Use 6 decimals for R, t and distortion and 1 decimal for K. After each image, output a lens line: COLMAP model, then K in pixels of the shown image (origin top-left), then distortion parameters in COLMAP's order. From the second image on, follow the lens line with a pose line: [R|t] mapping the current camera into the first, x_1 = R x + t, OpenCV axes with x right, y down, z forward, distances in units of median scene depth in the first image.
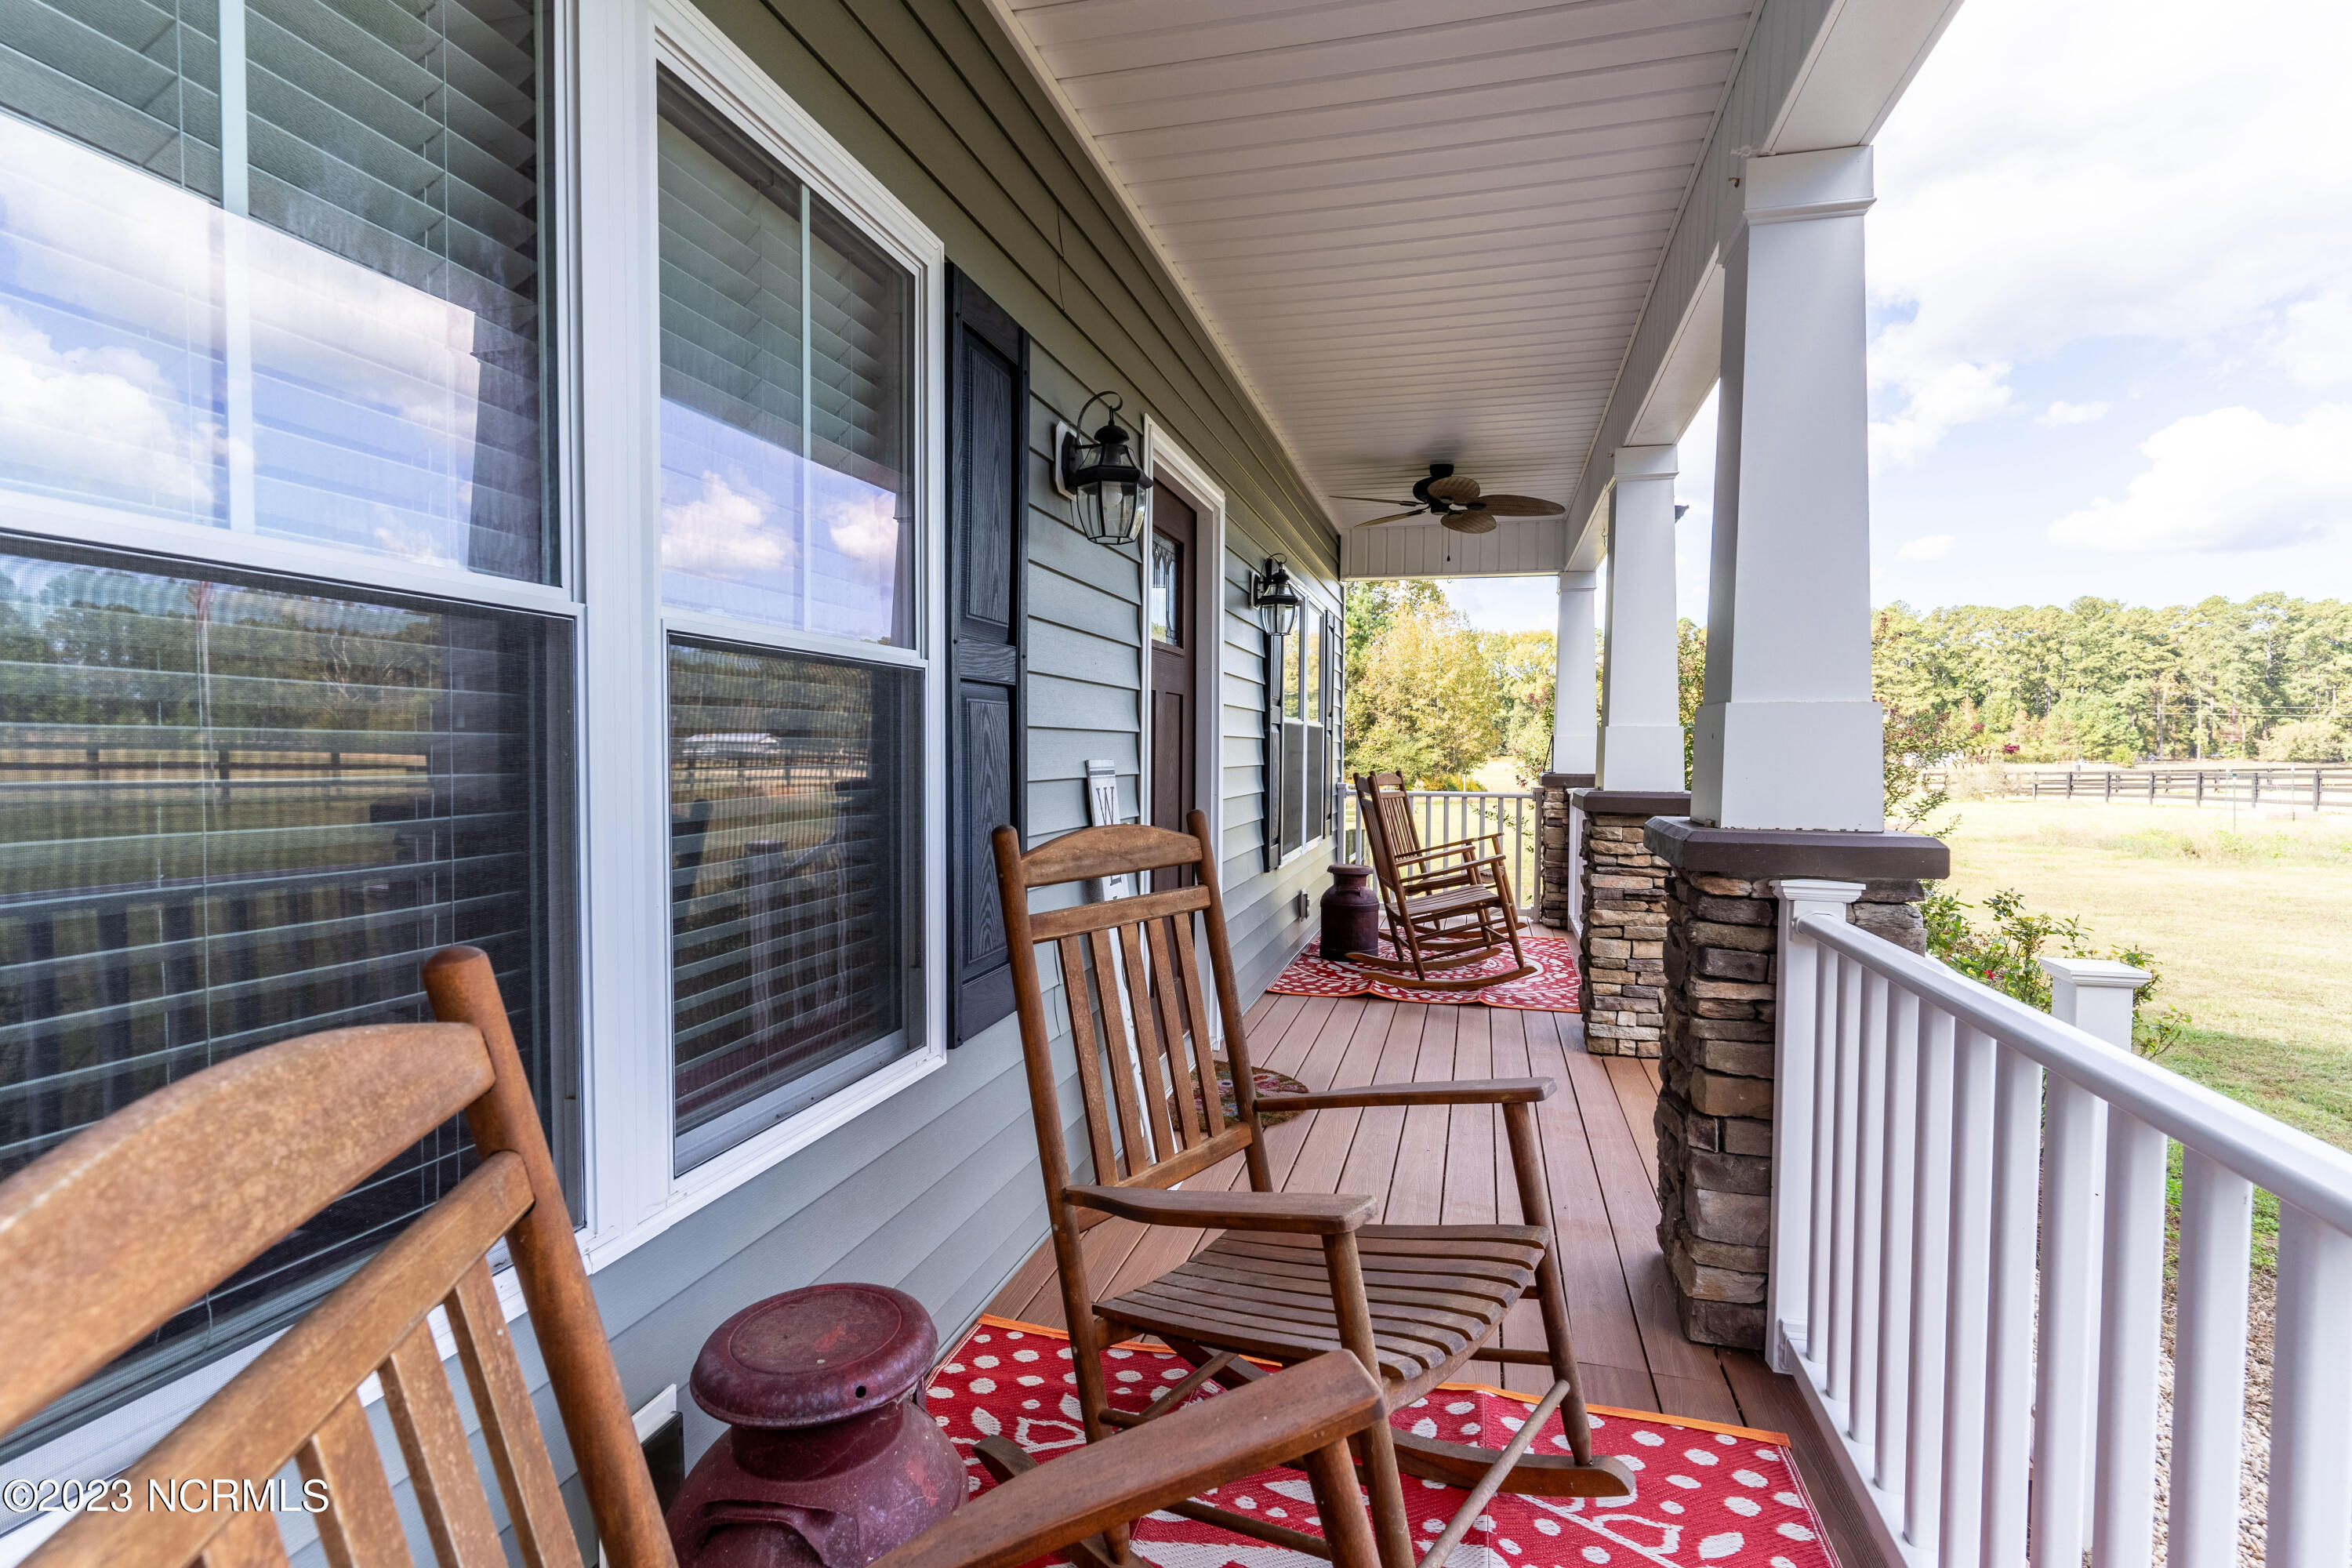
lens RADIAL K [[1114.1, 0, 1176.0], [0, 1114.1, 784.0], [0, 0, 1]] dist [-0.002197, -0.000491]
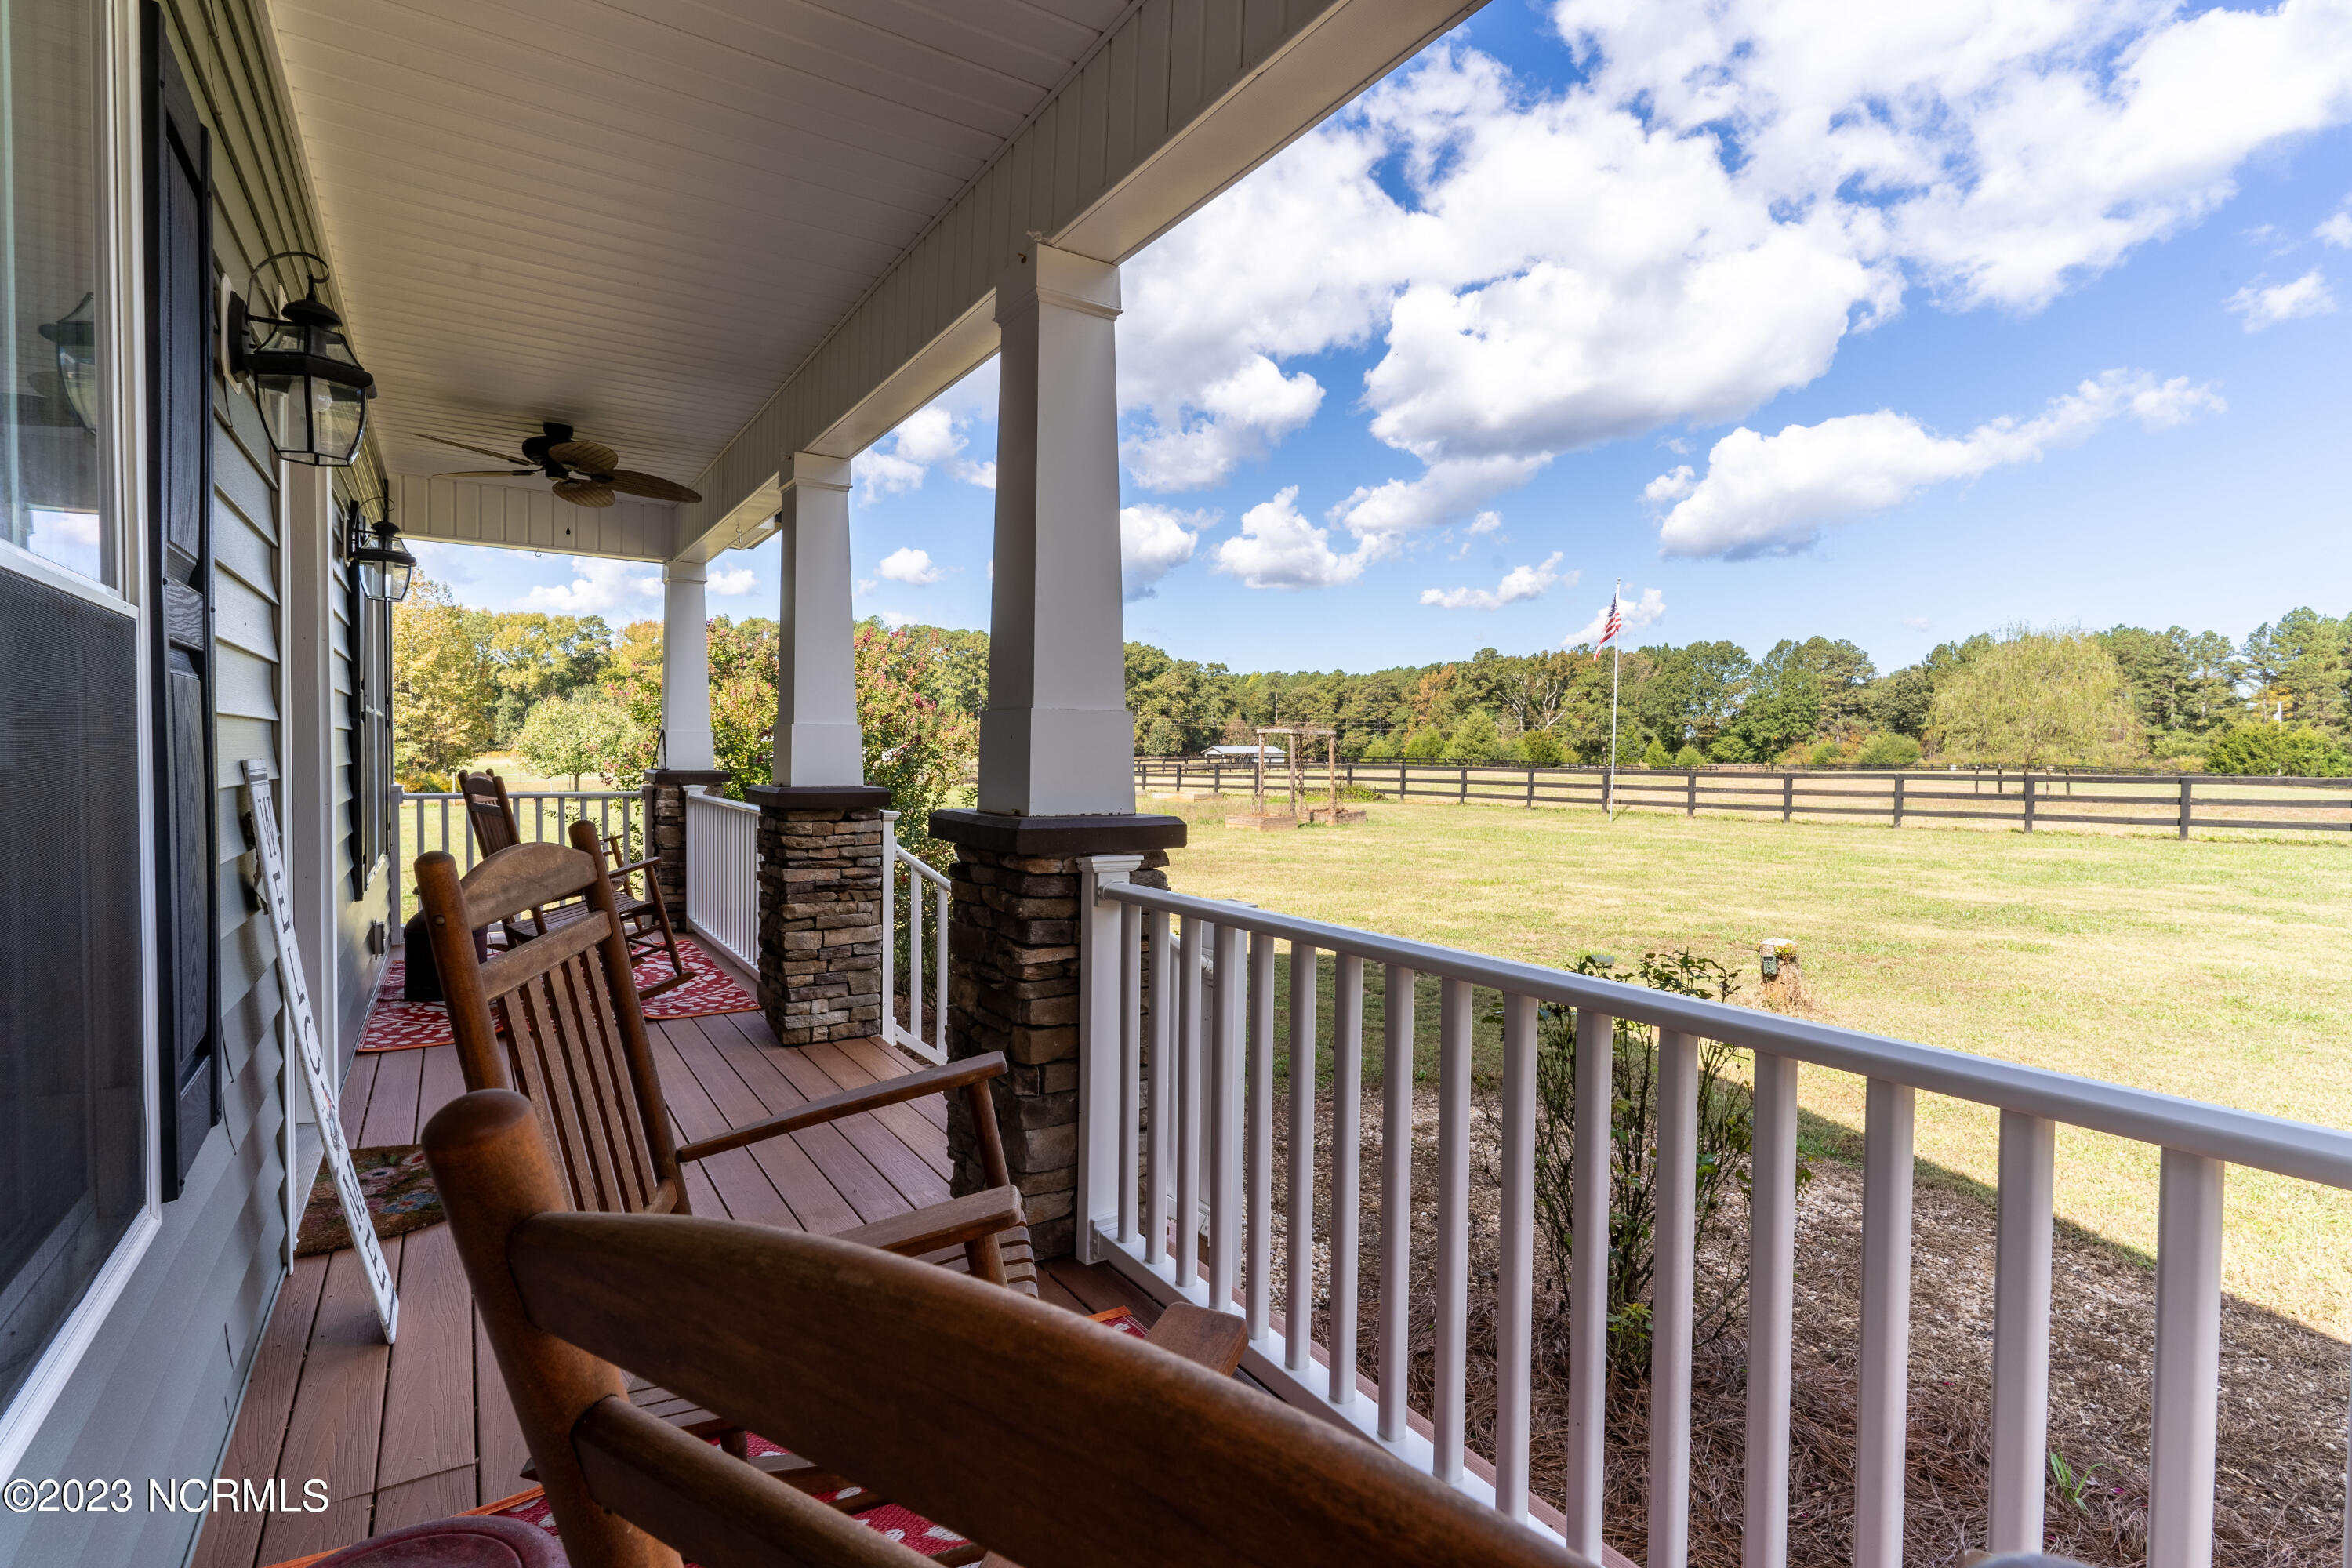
lens RADIAL K [[1114.1, 0, 1176.0], [0, 1114.1, 784.0], [0, 0, 1]] dist [-0.002197, -0.000491]
pose [[0.668694, -0.021005, 0.743241, -0.271083], [0.017785, 0.999767, 0.012254, -0.005632], [-0.743325, 0.005025, 0.668911, 0.112842]]
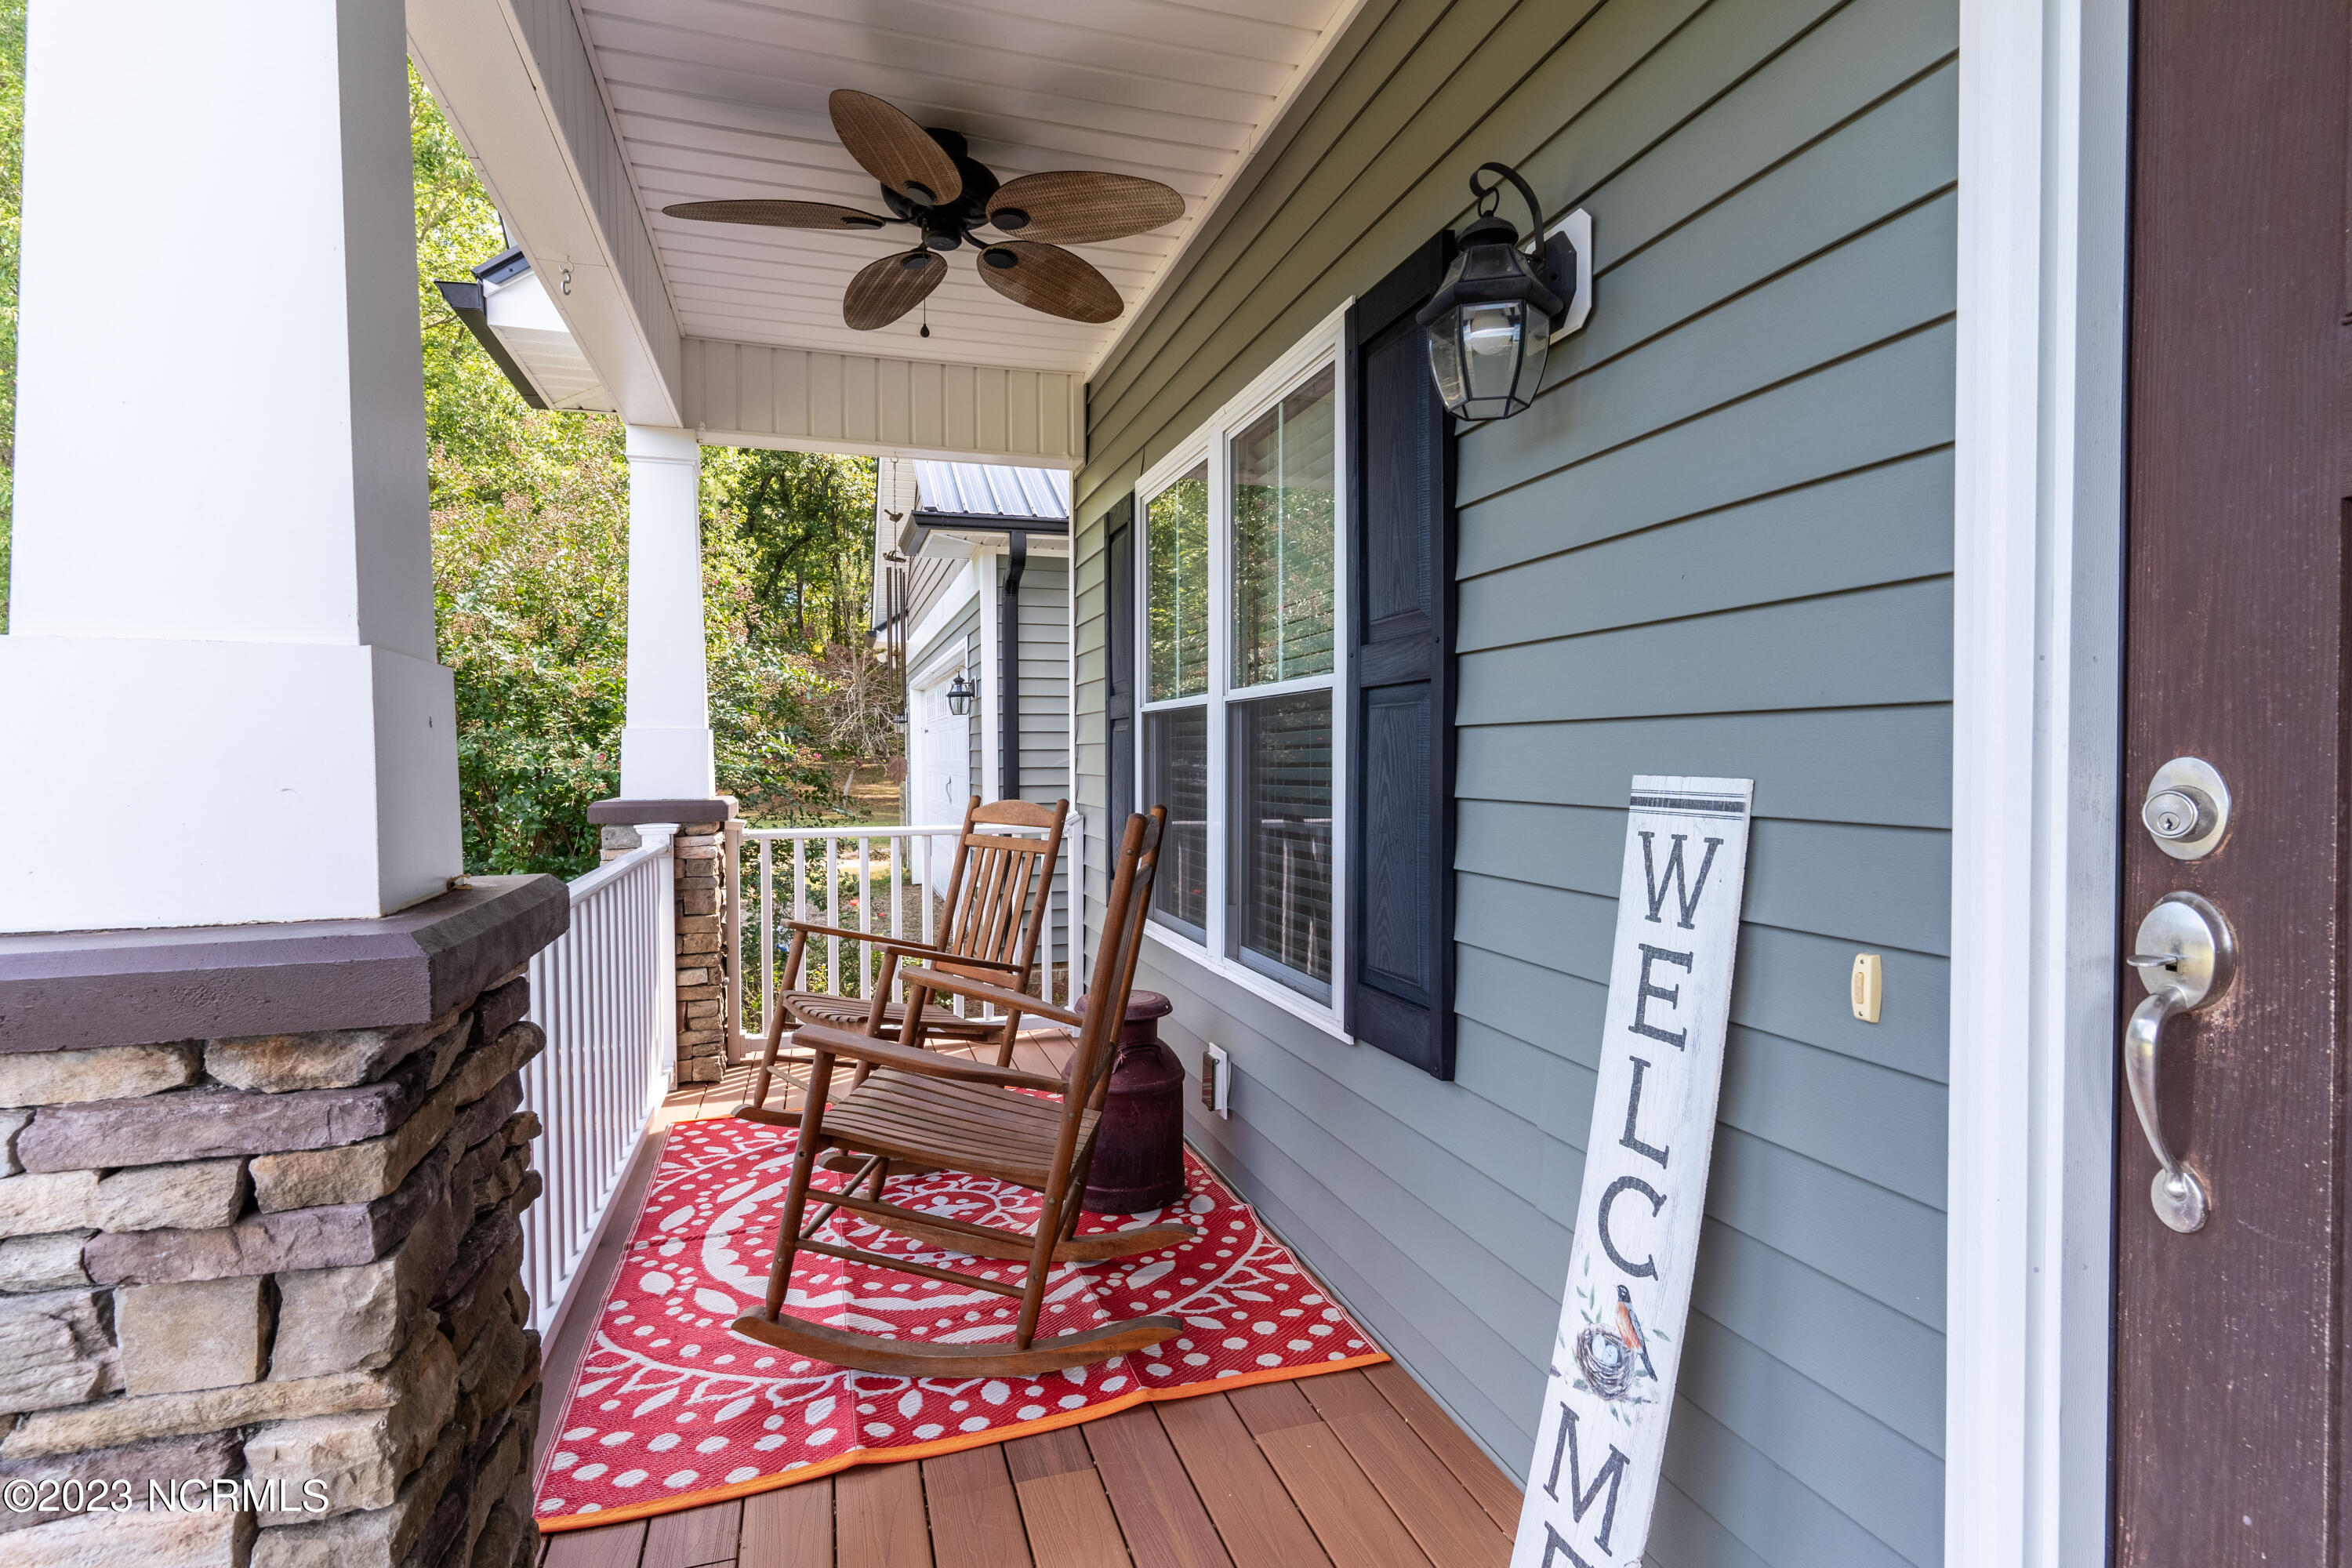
lens RADIAL K [[1114.1, 0, 1176.0], [0, 1114.1, 784.0], [0, 0, 1]] dist [-0.002197, -0.000491]
pose [[-0.836319, 0.007093, -0.548197, 0.463203], [-0.021636, 0.998710, 0.045929, -0.043971], [0.547816, 0.050272, -0.835087, 1.571404]]
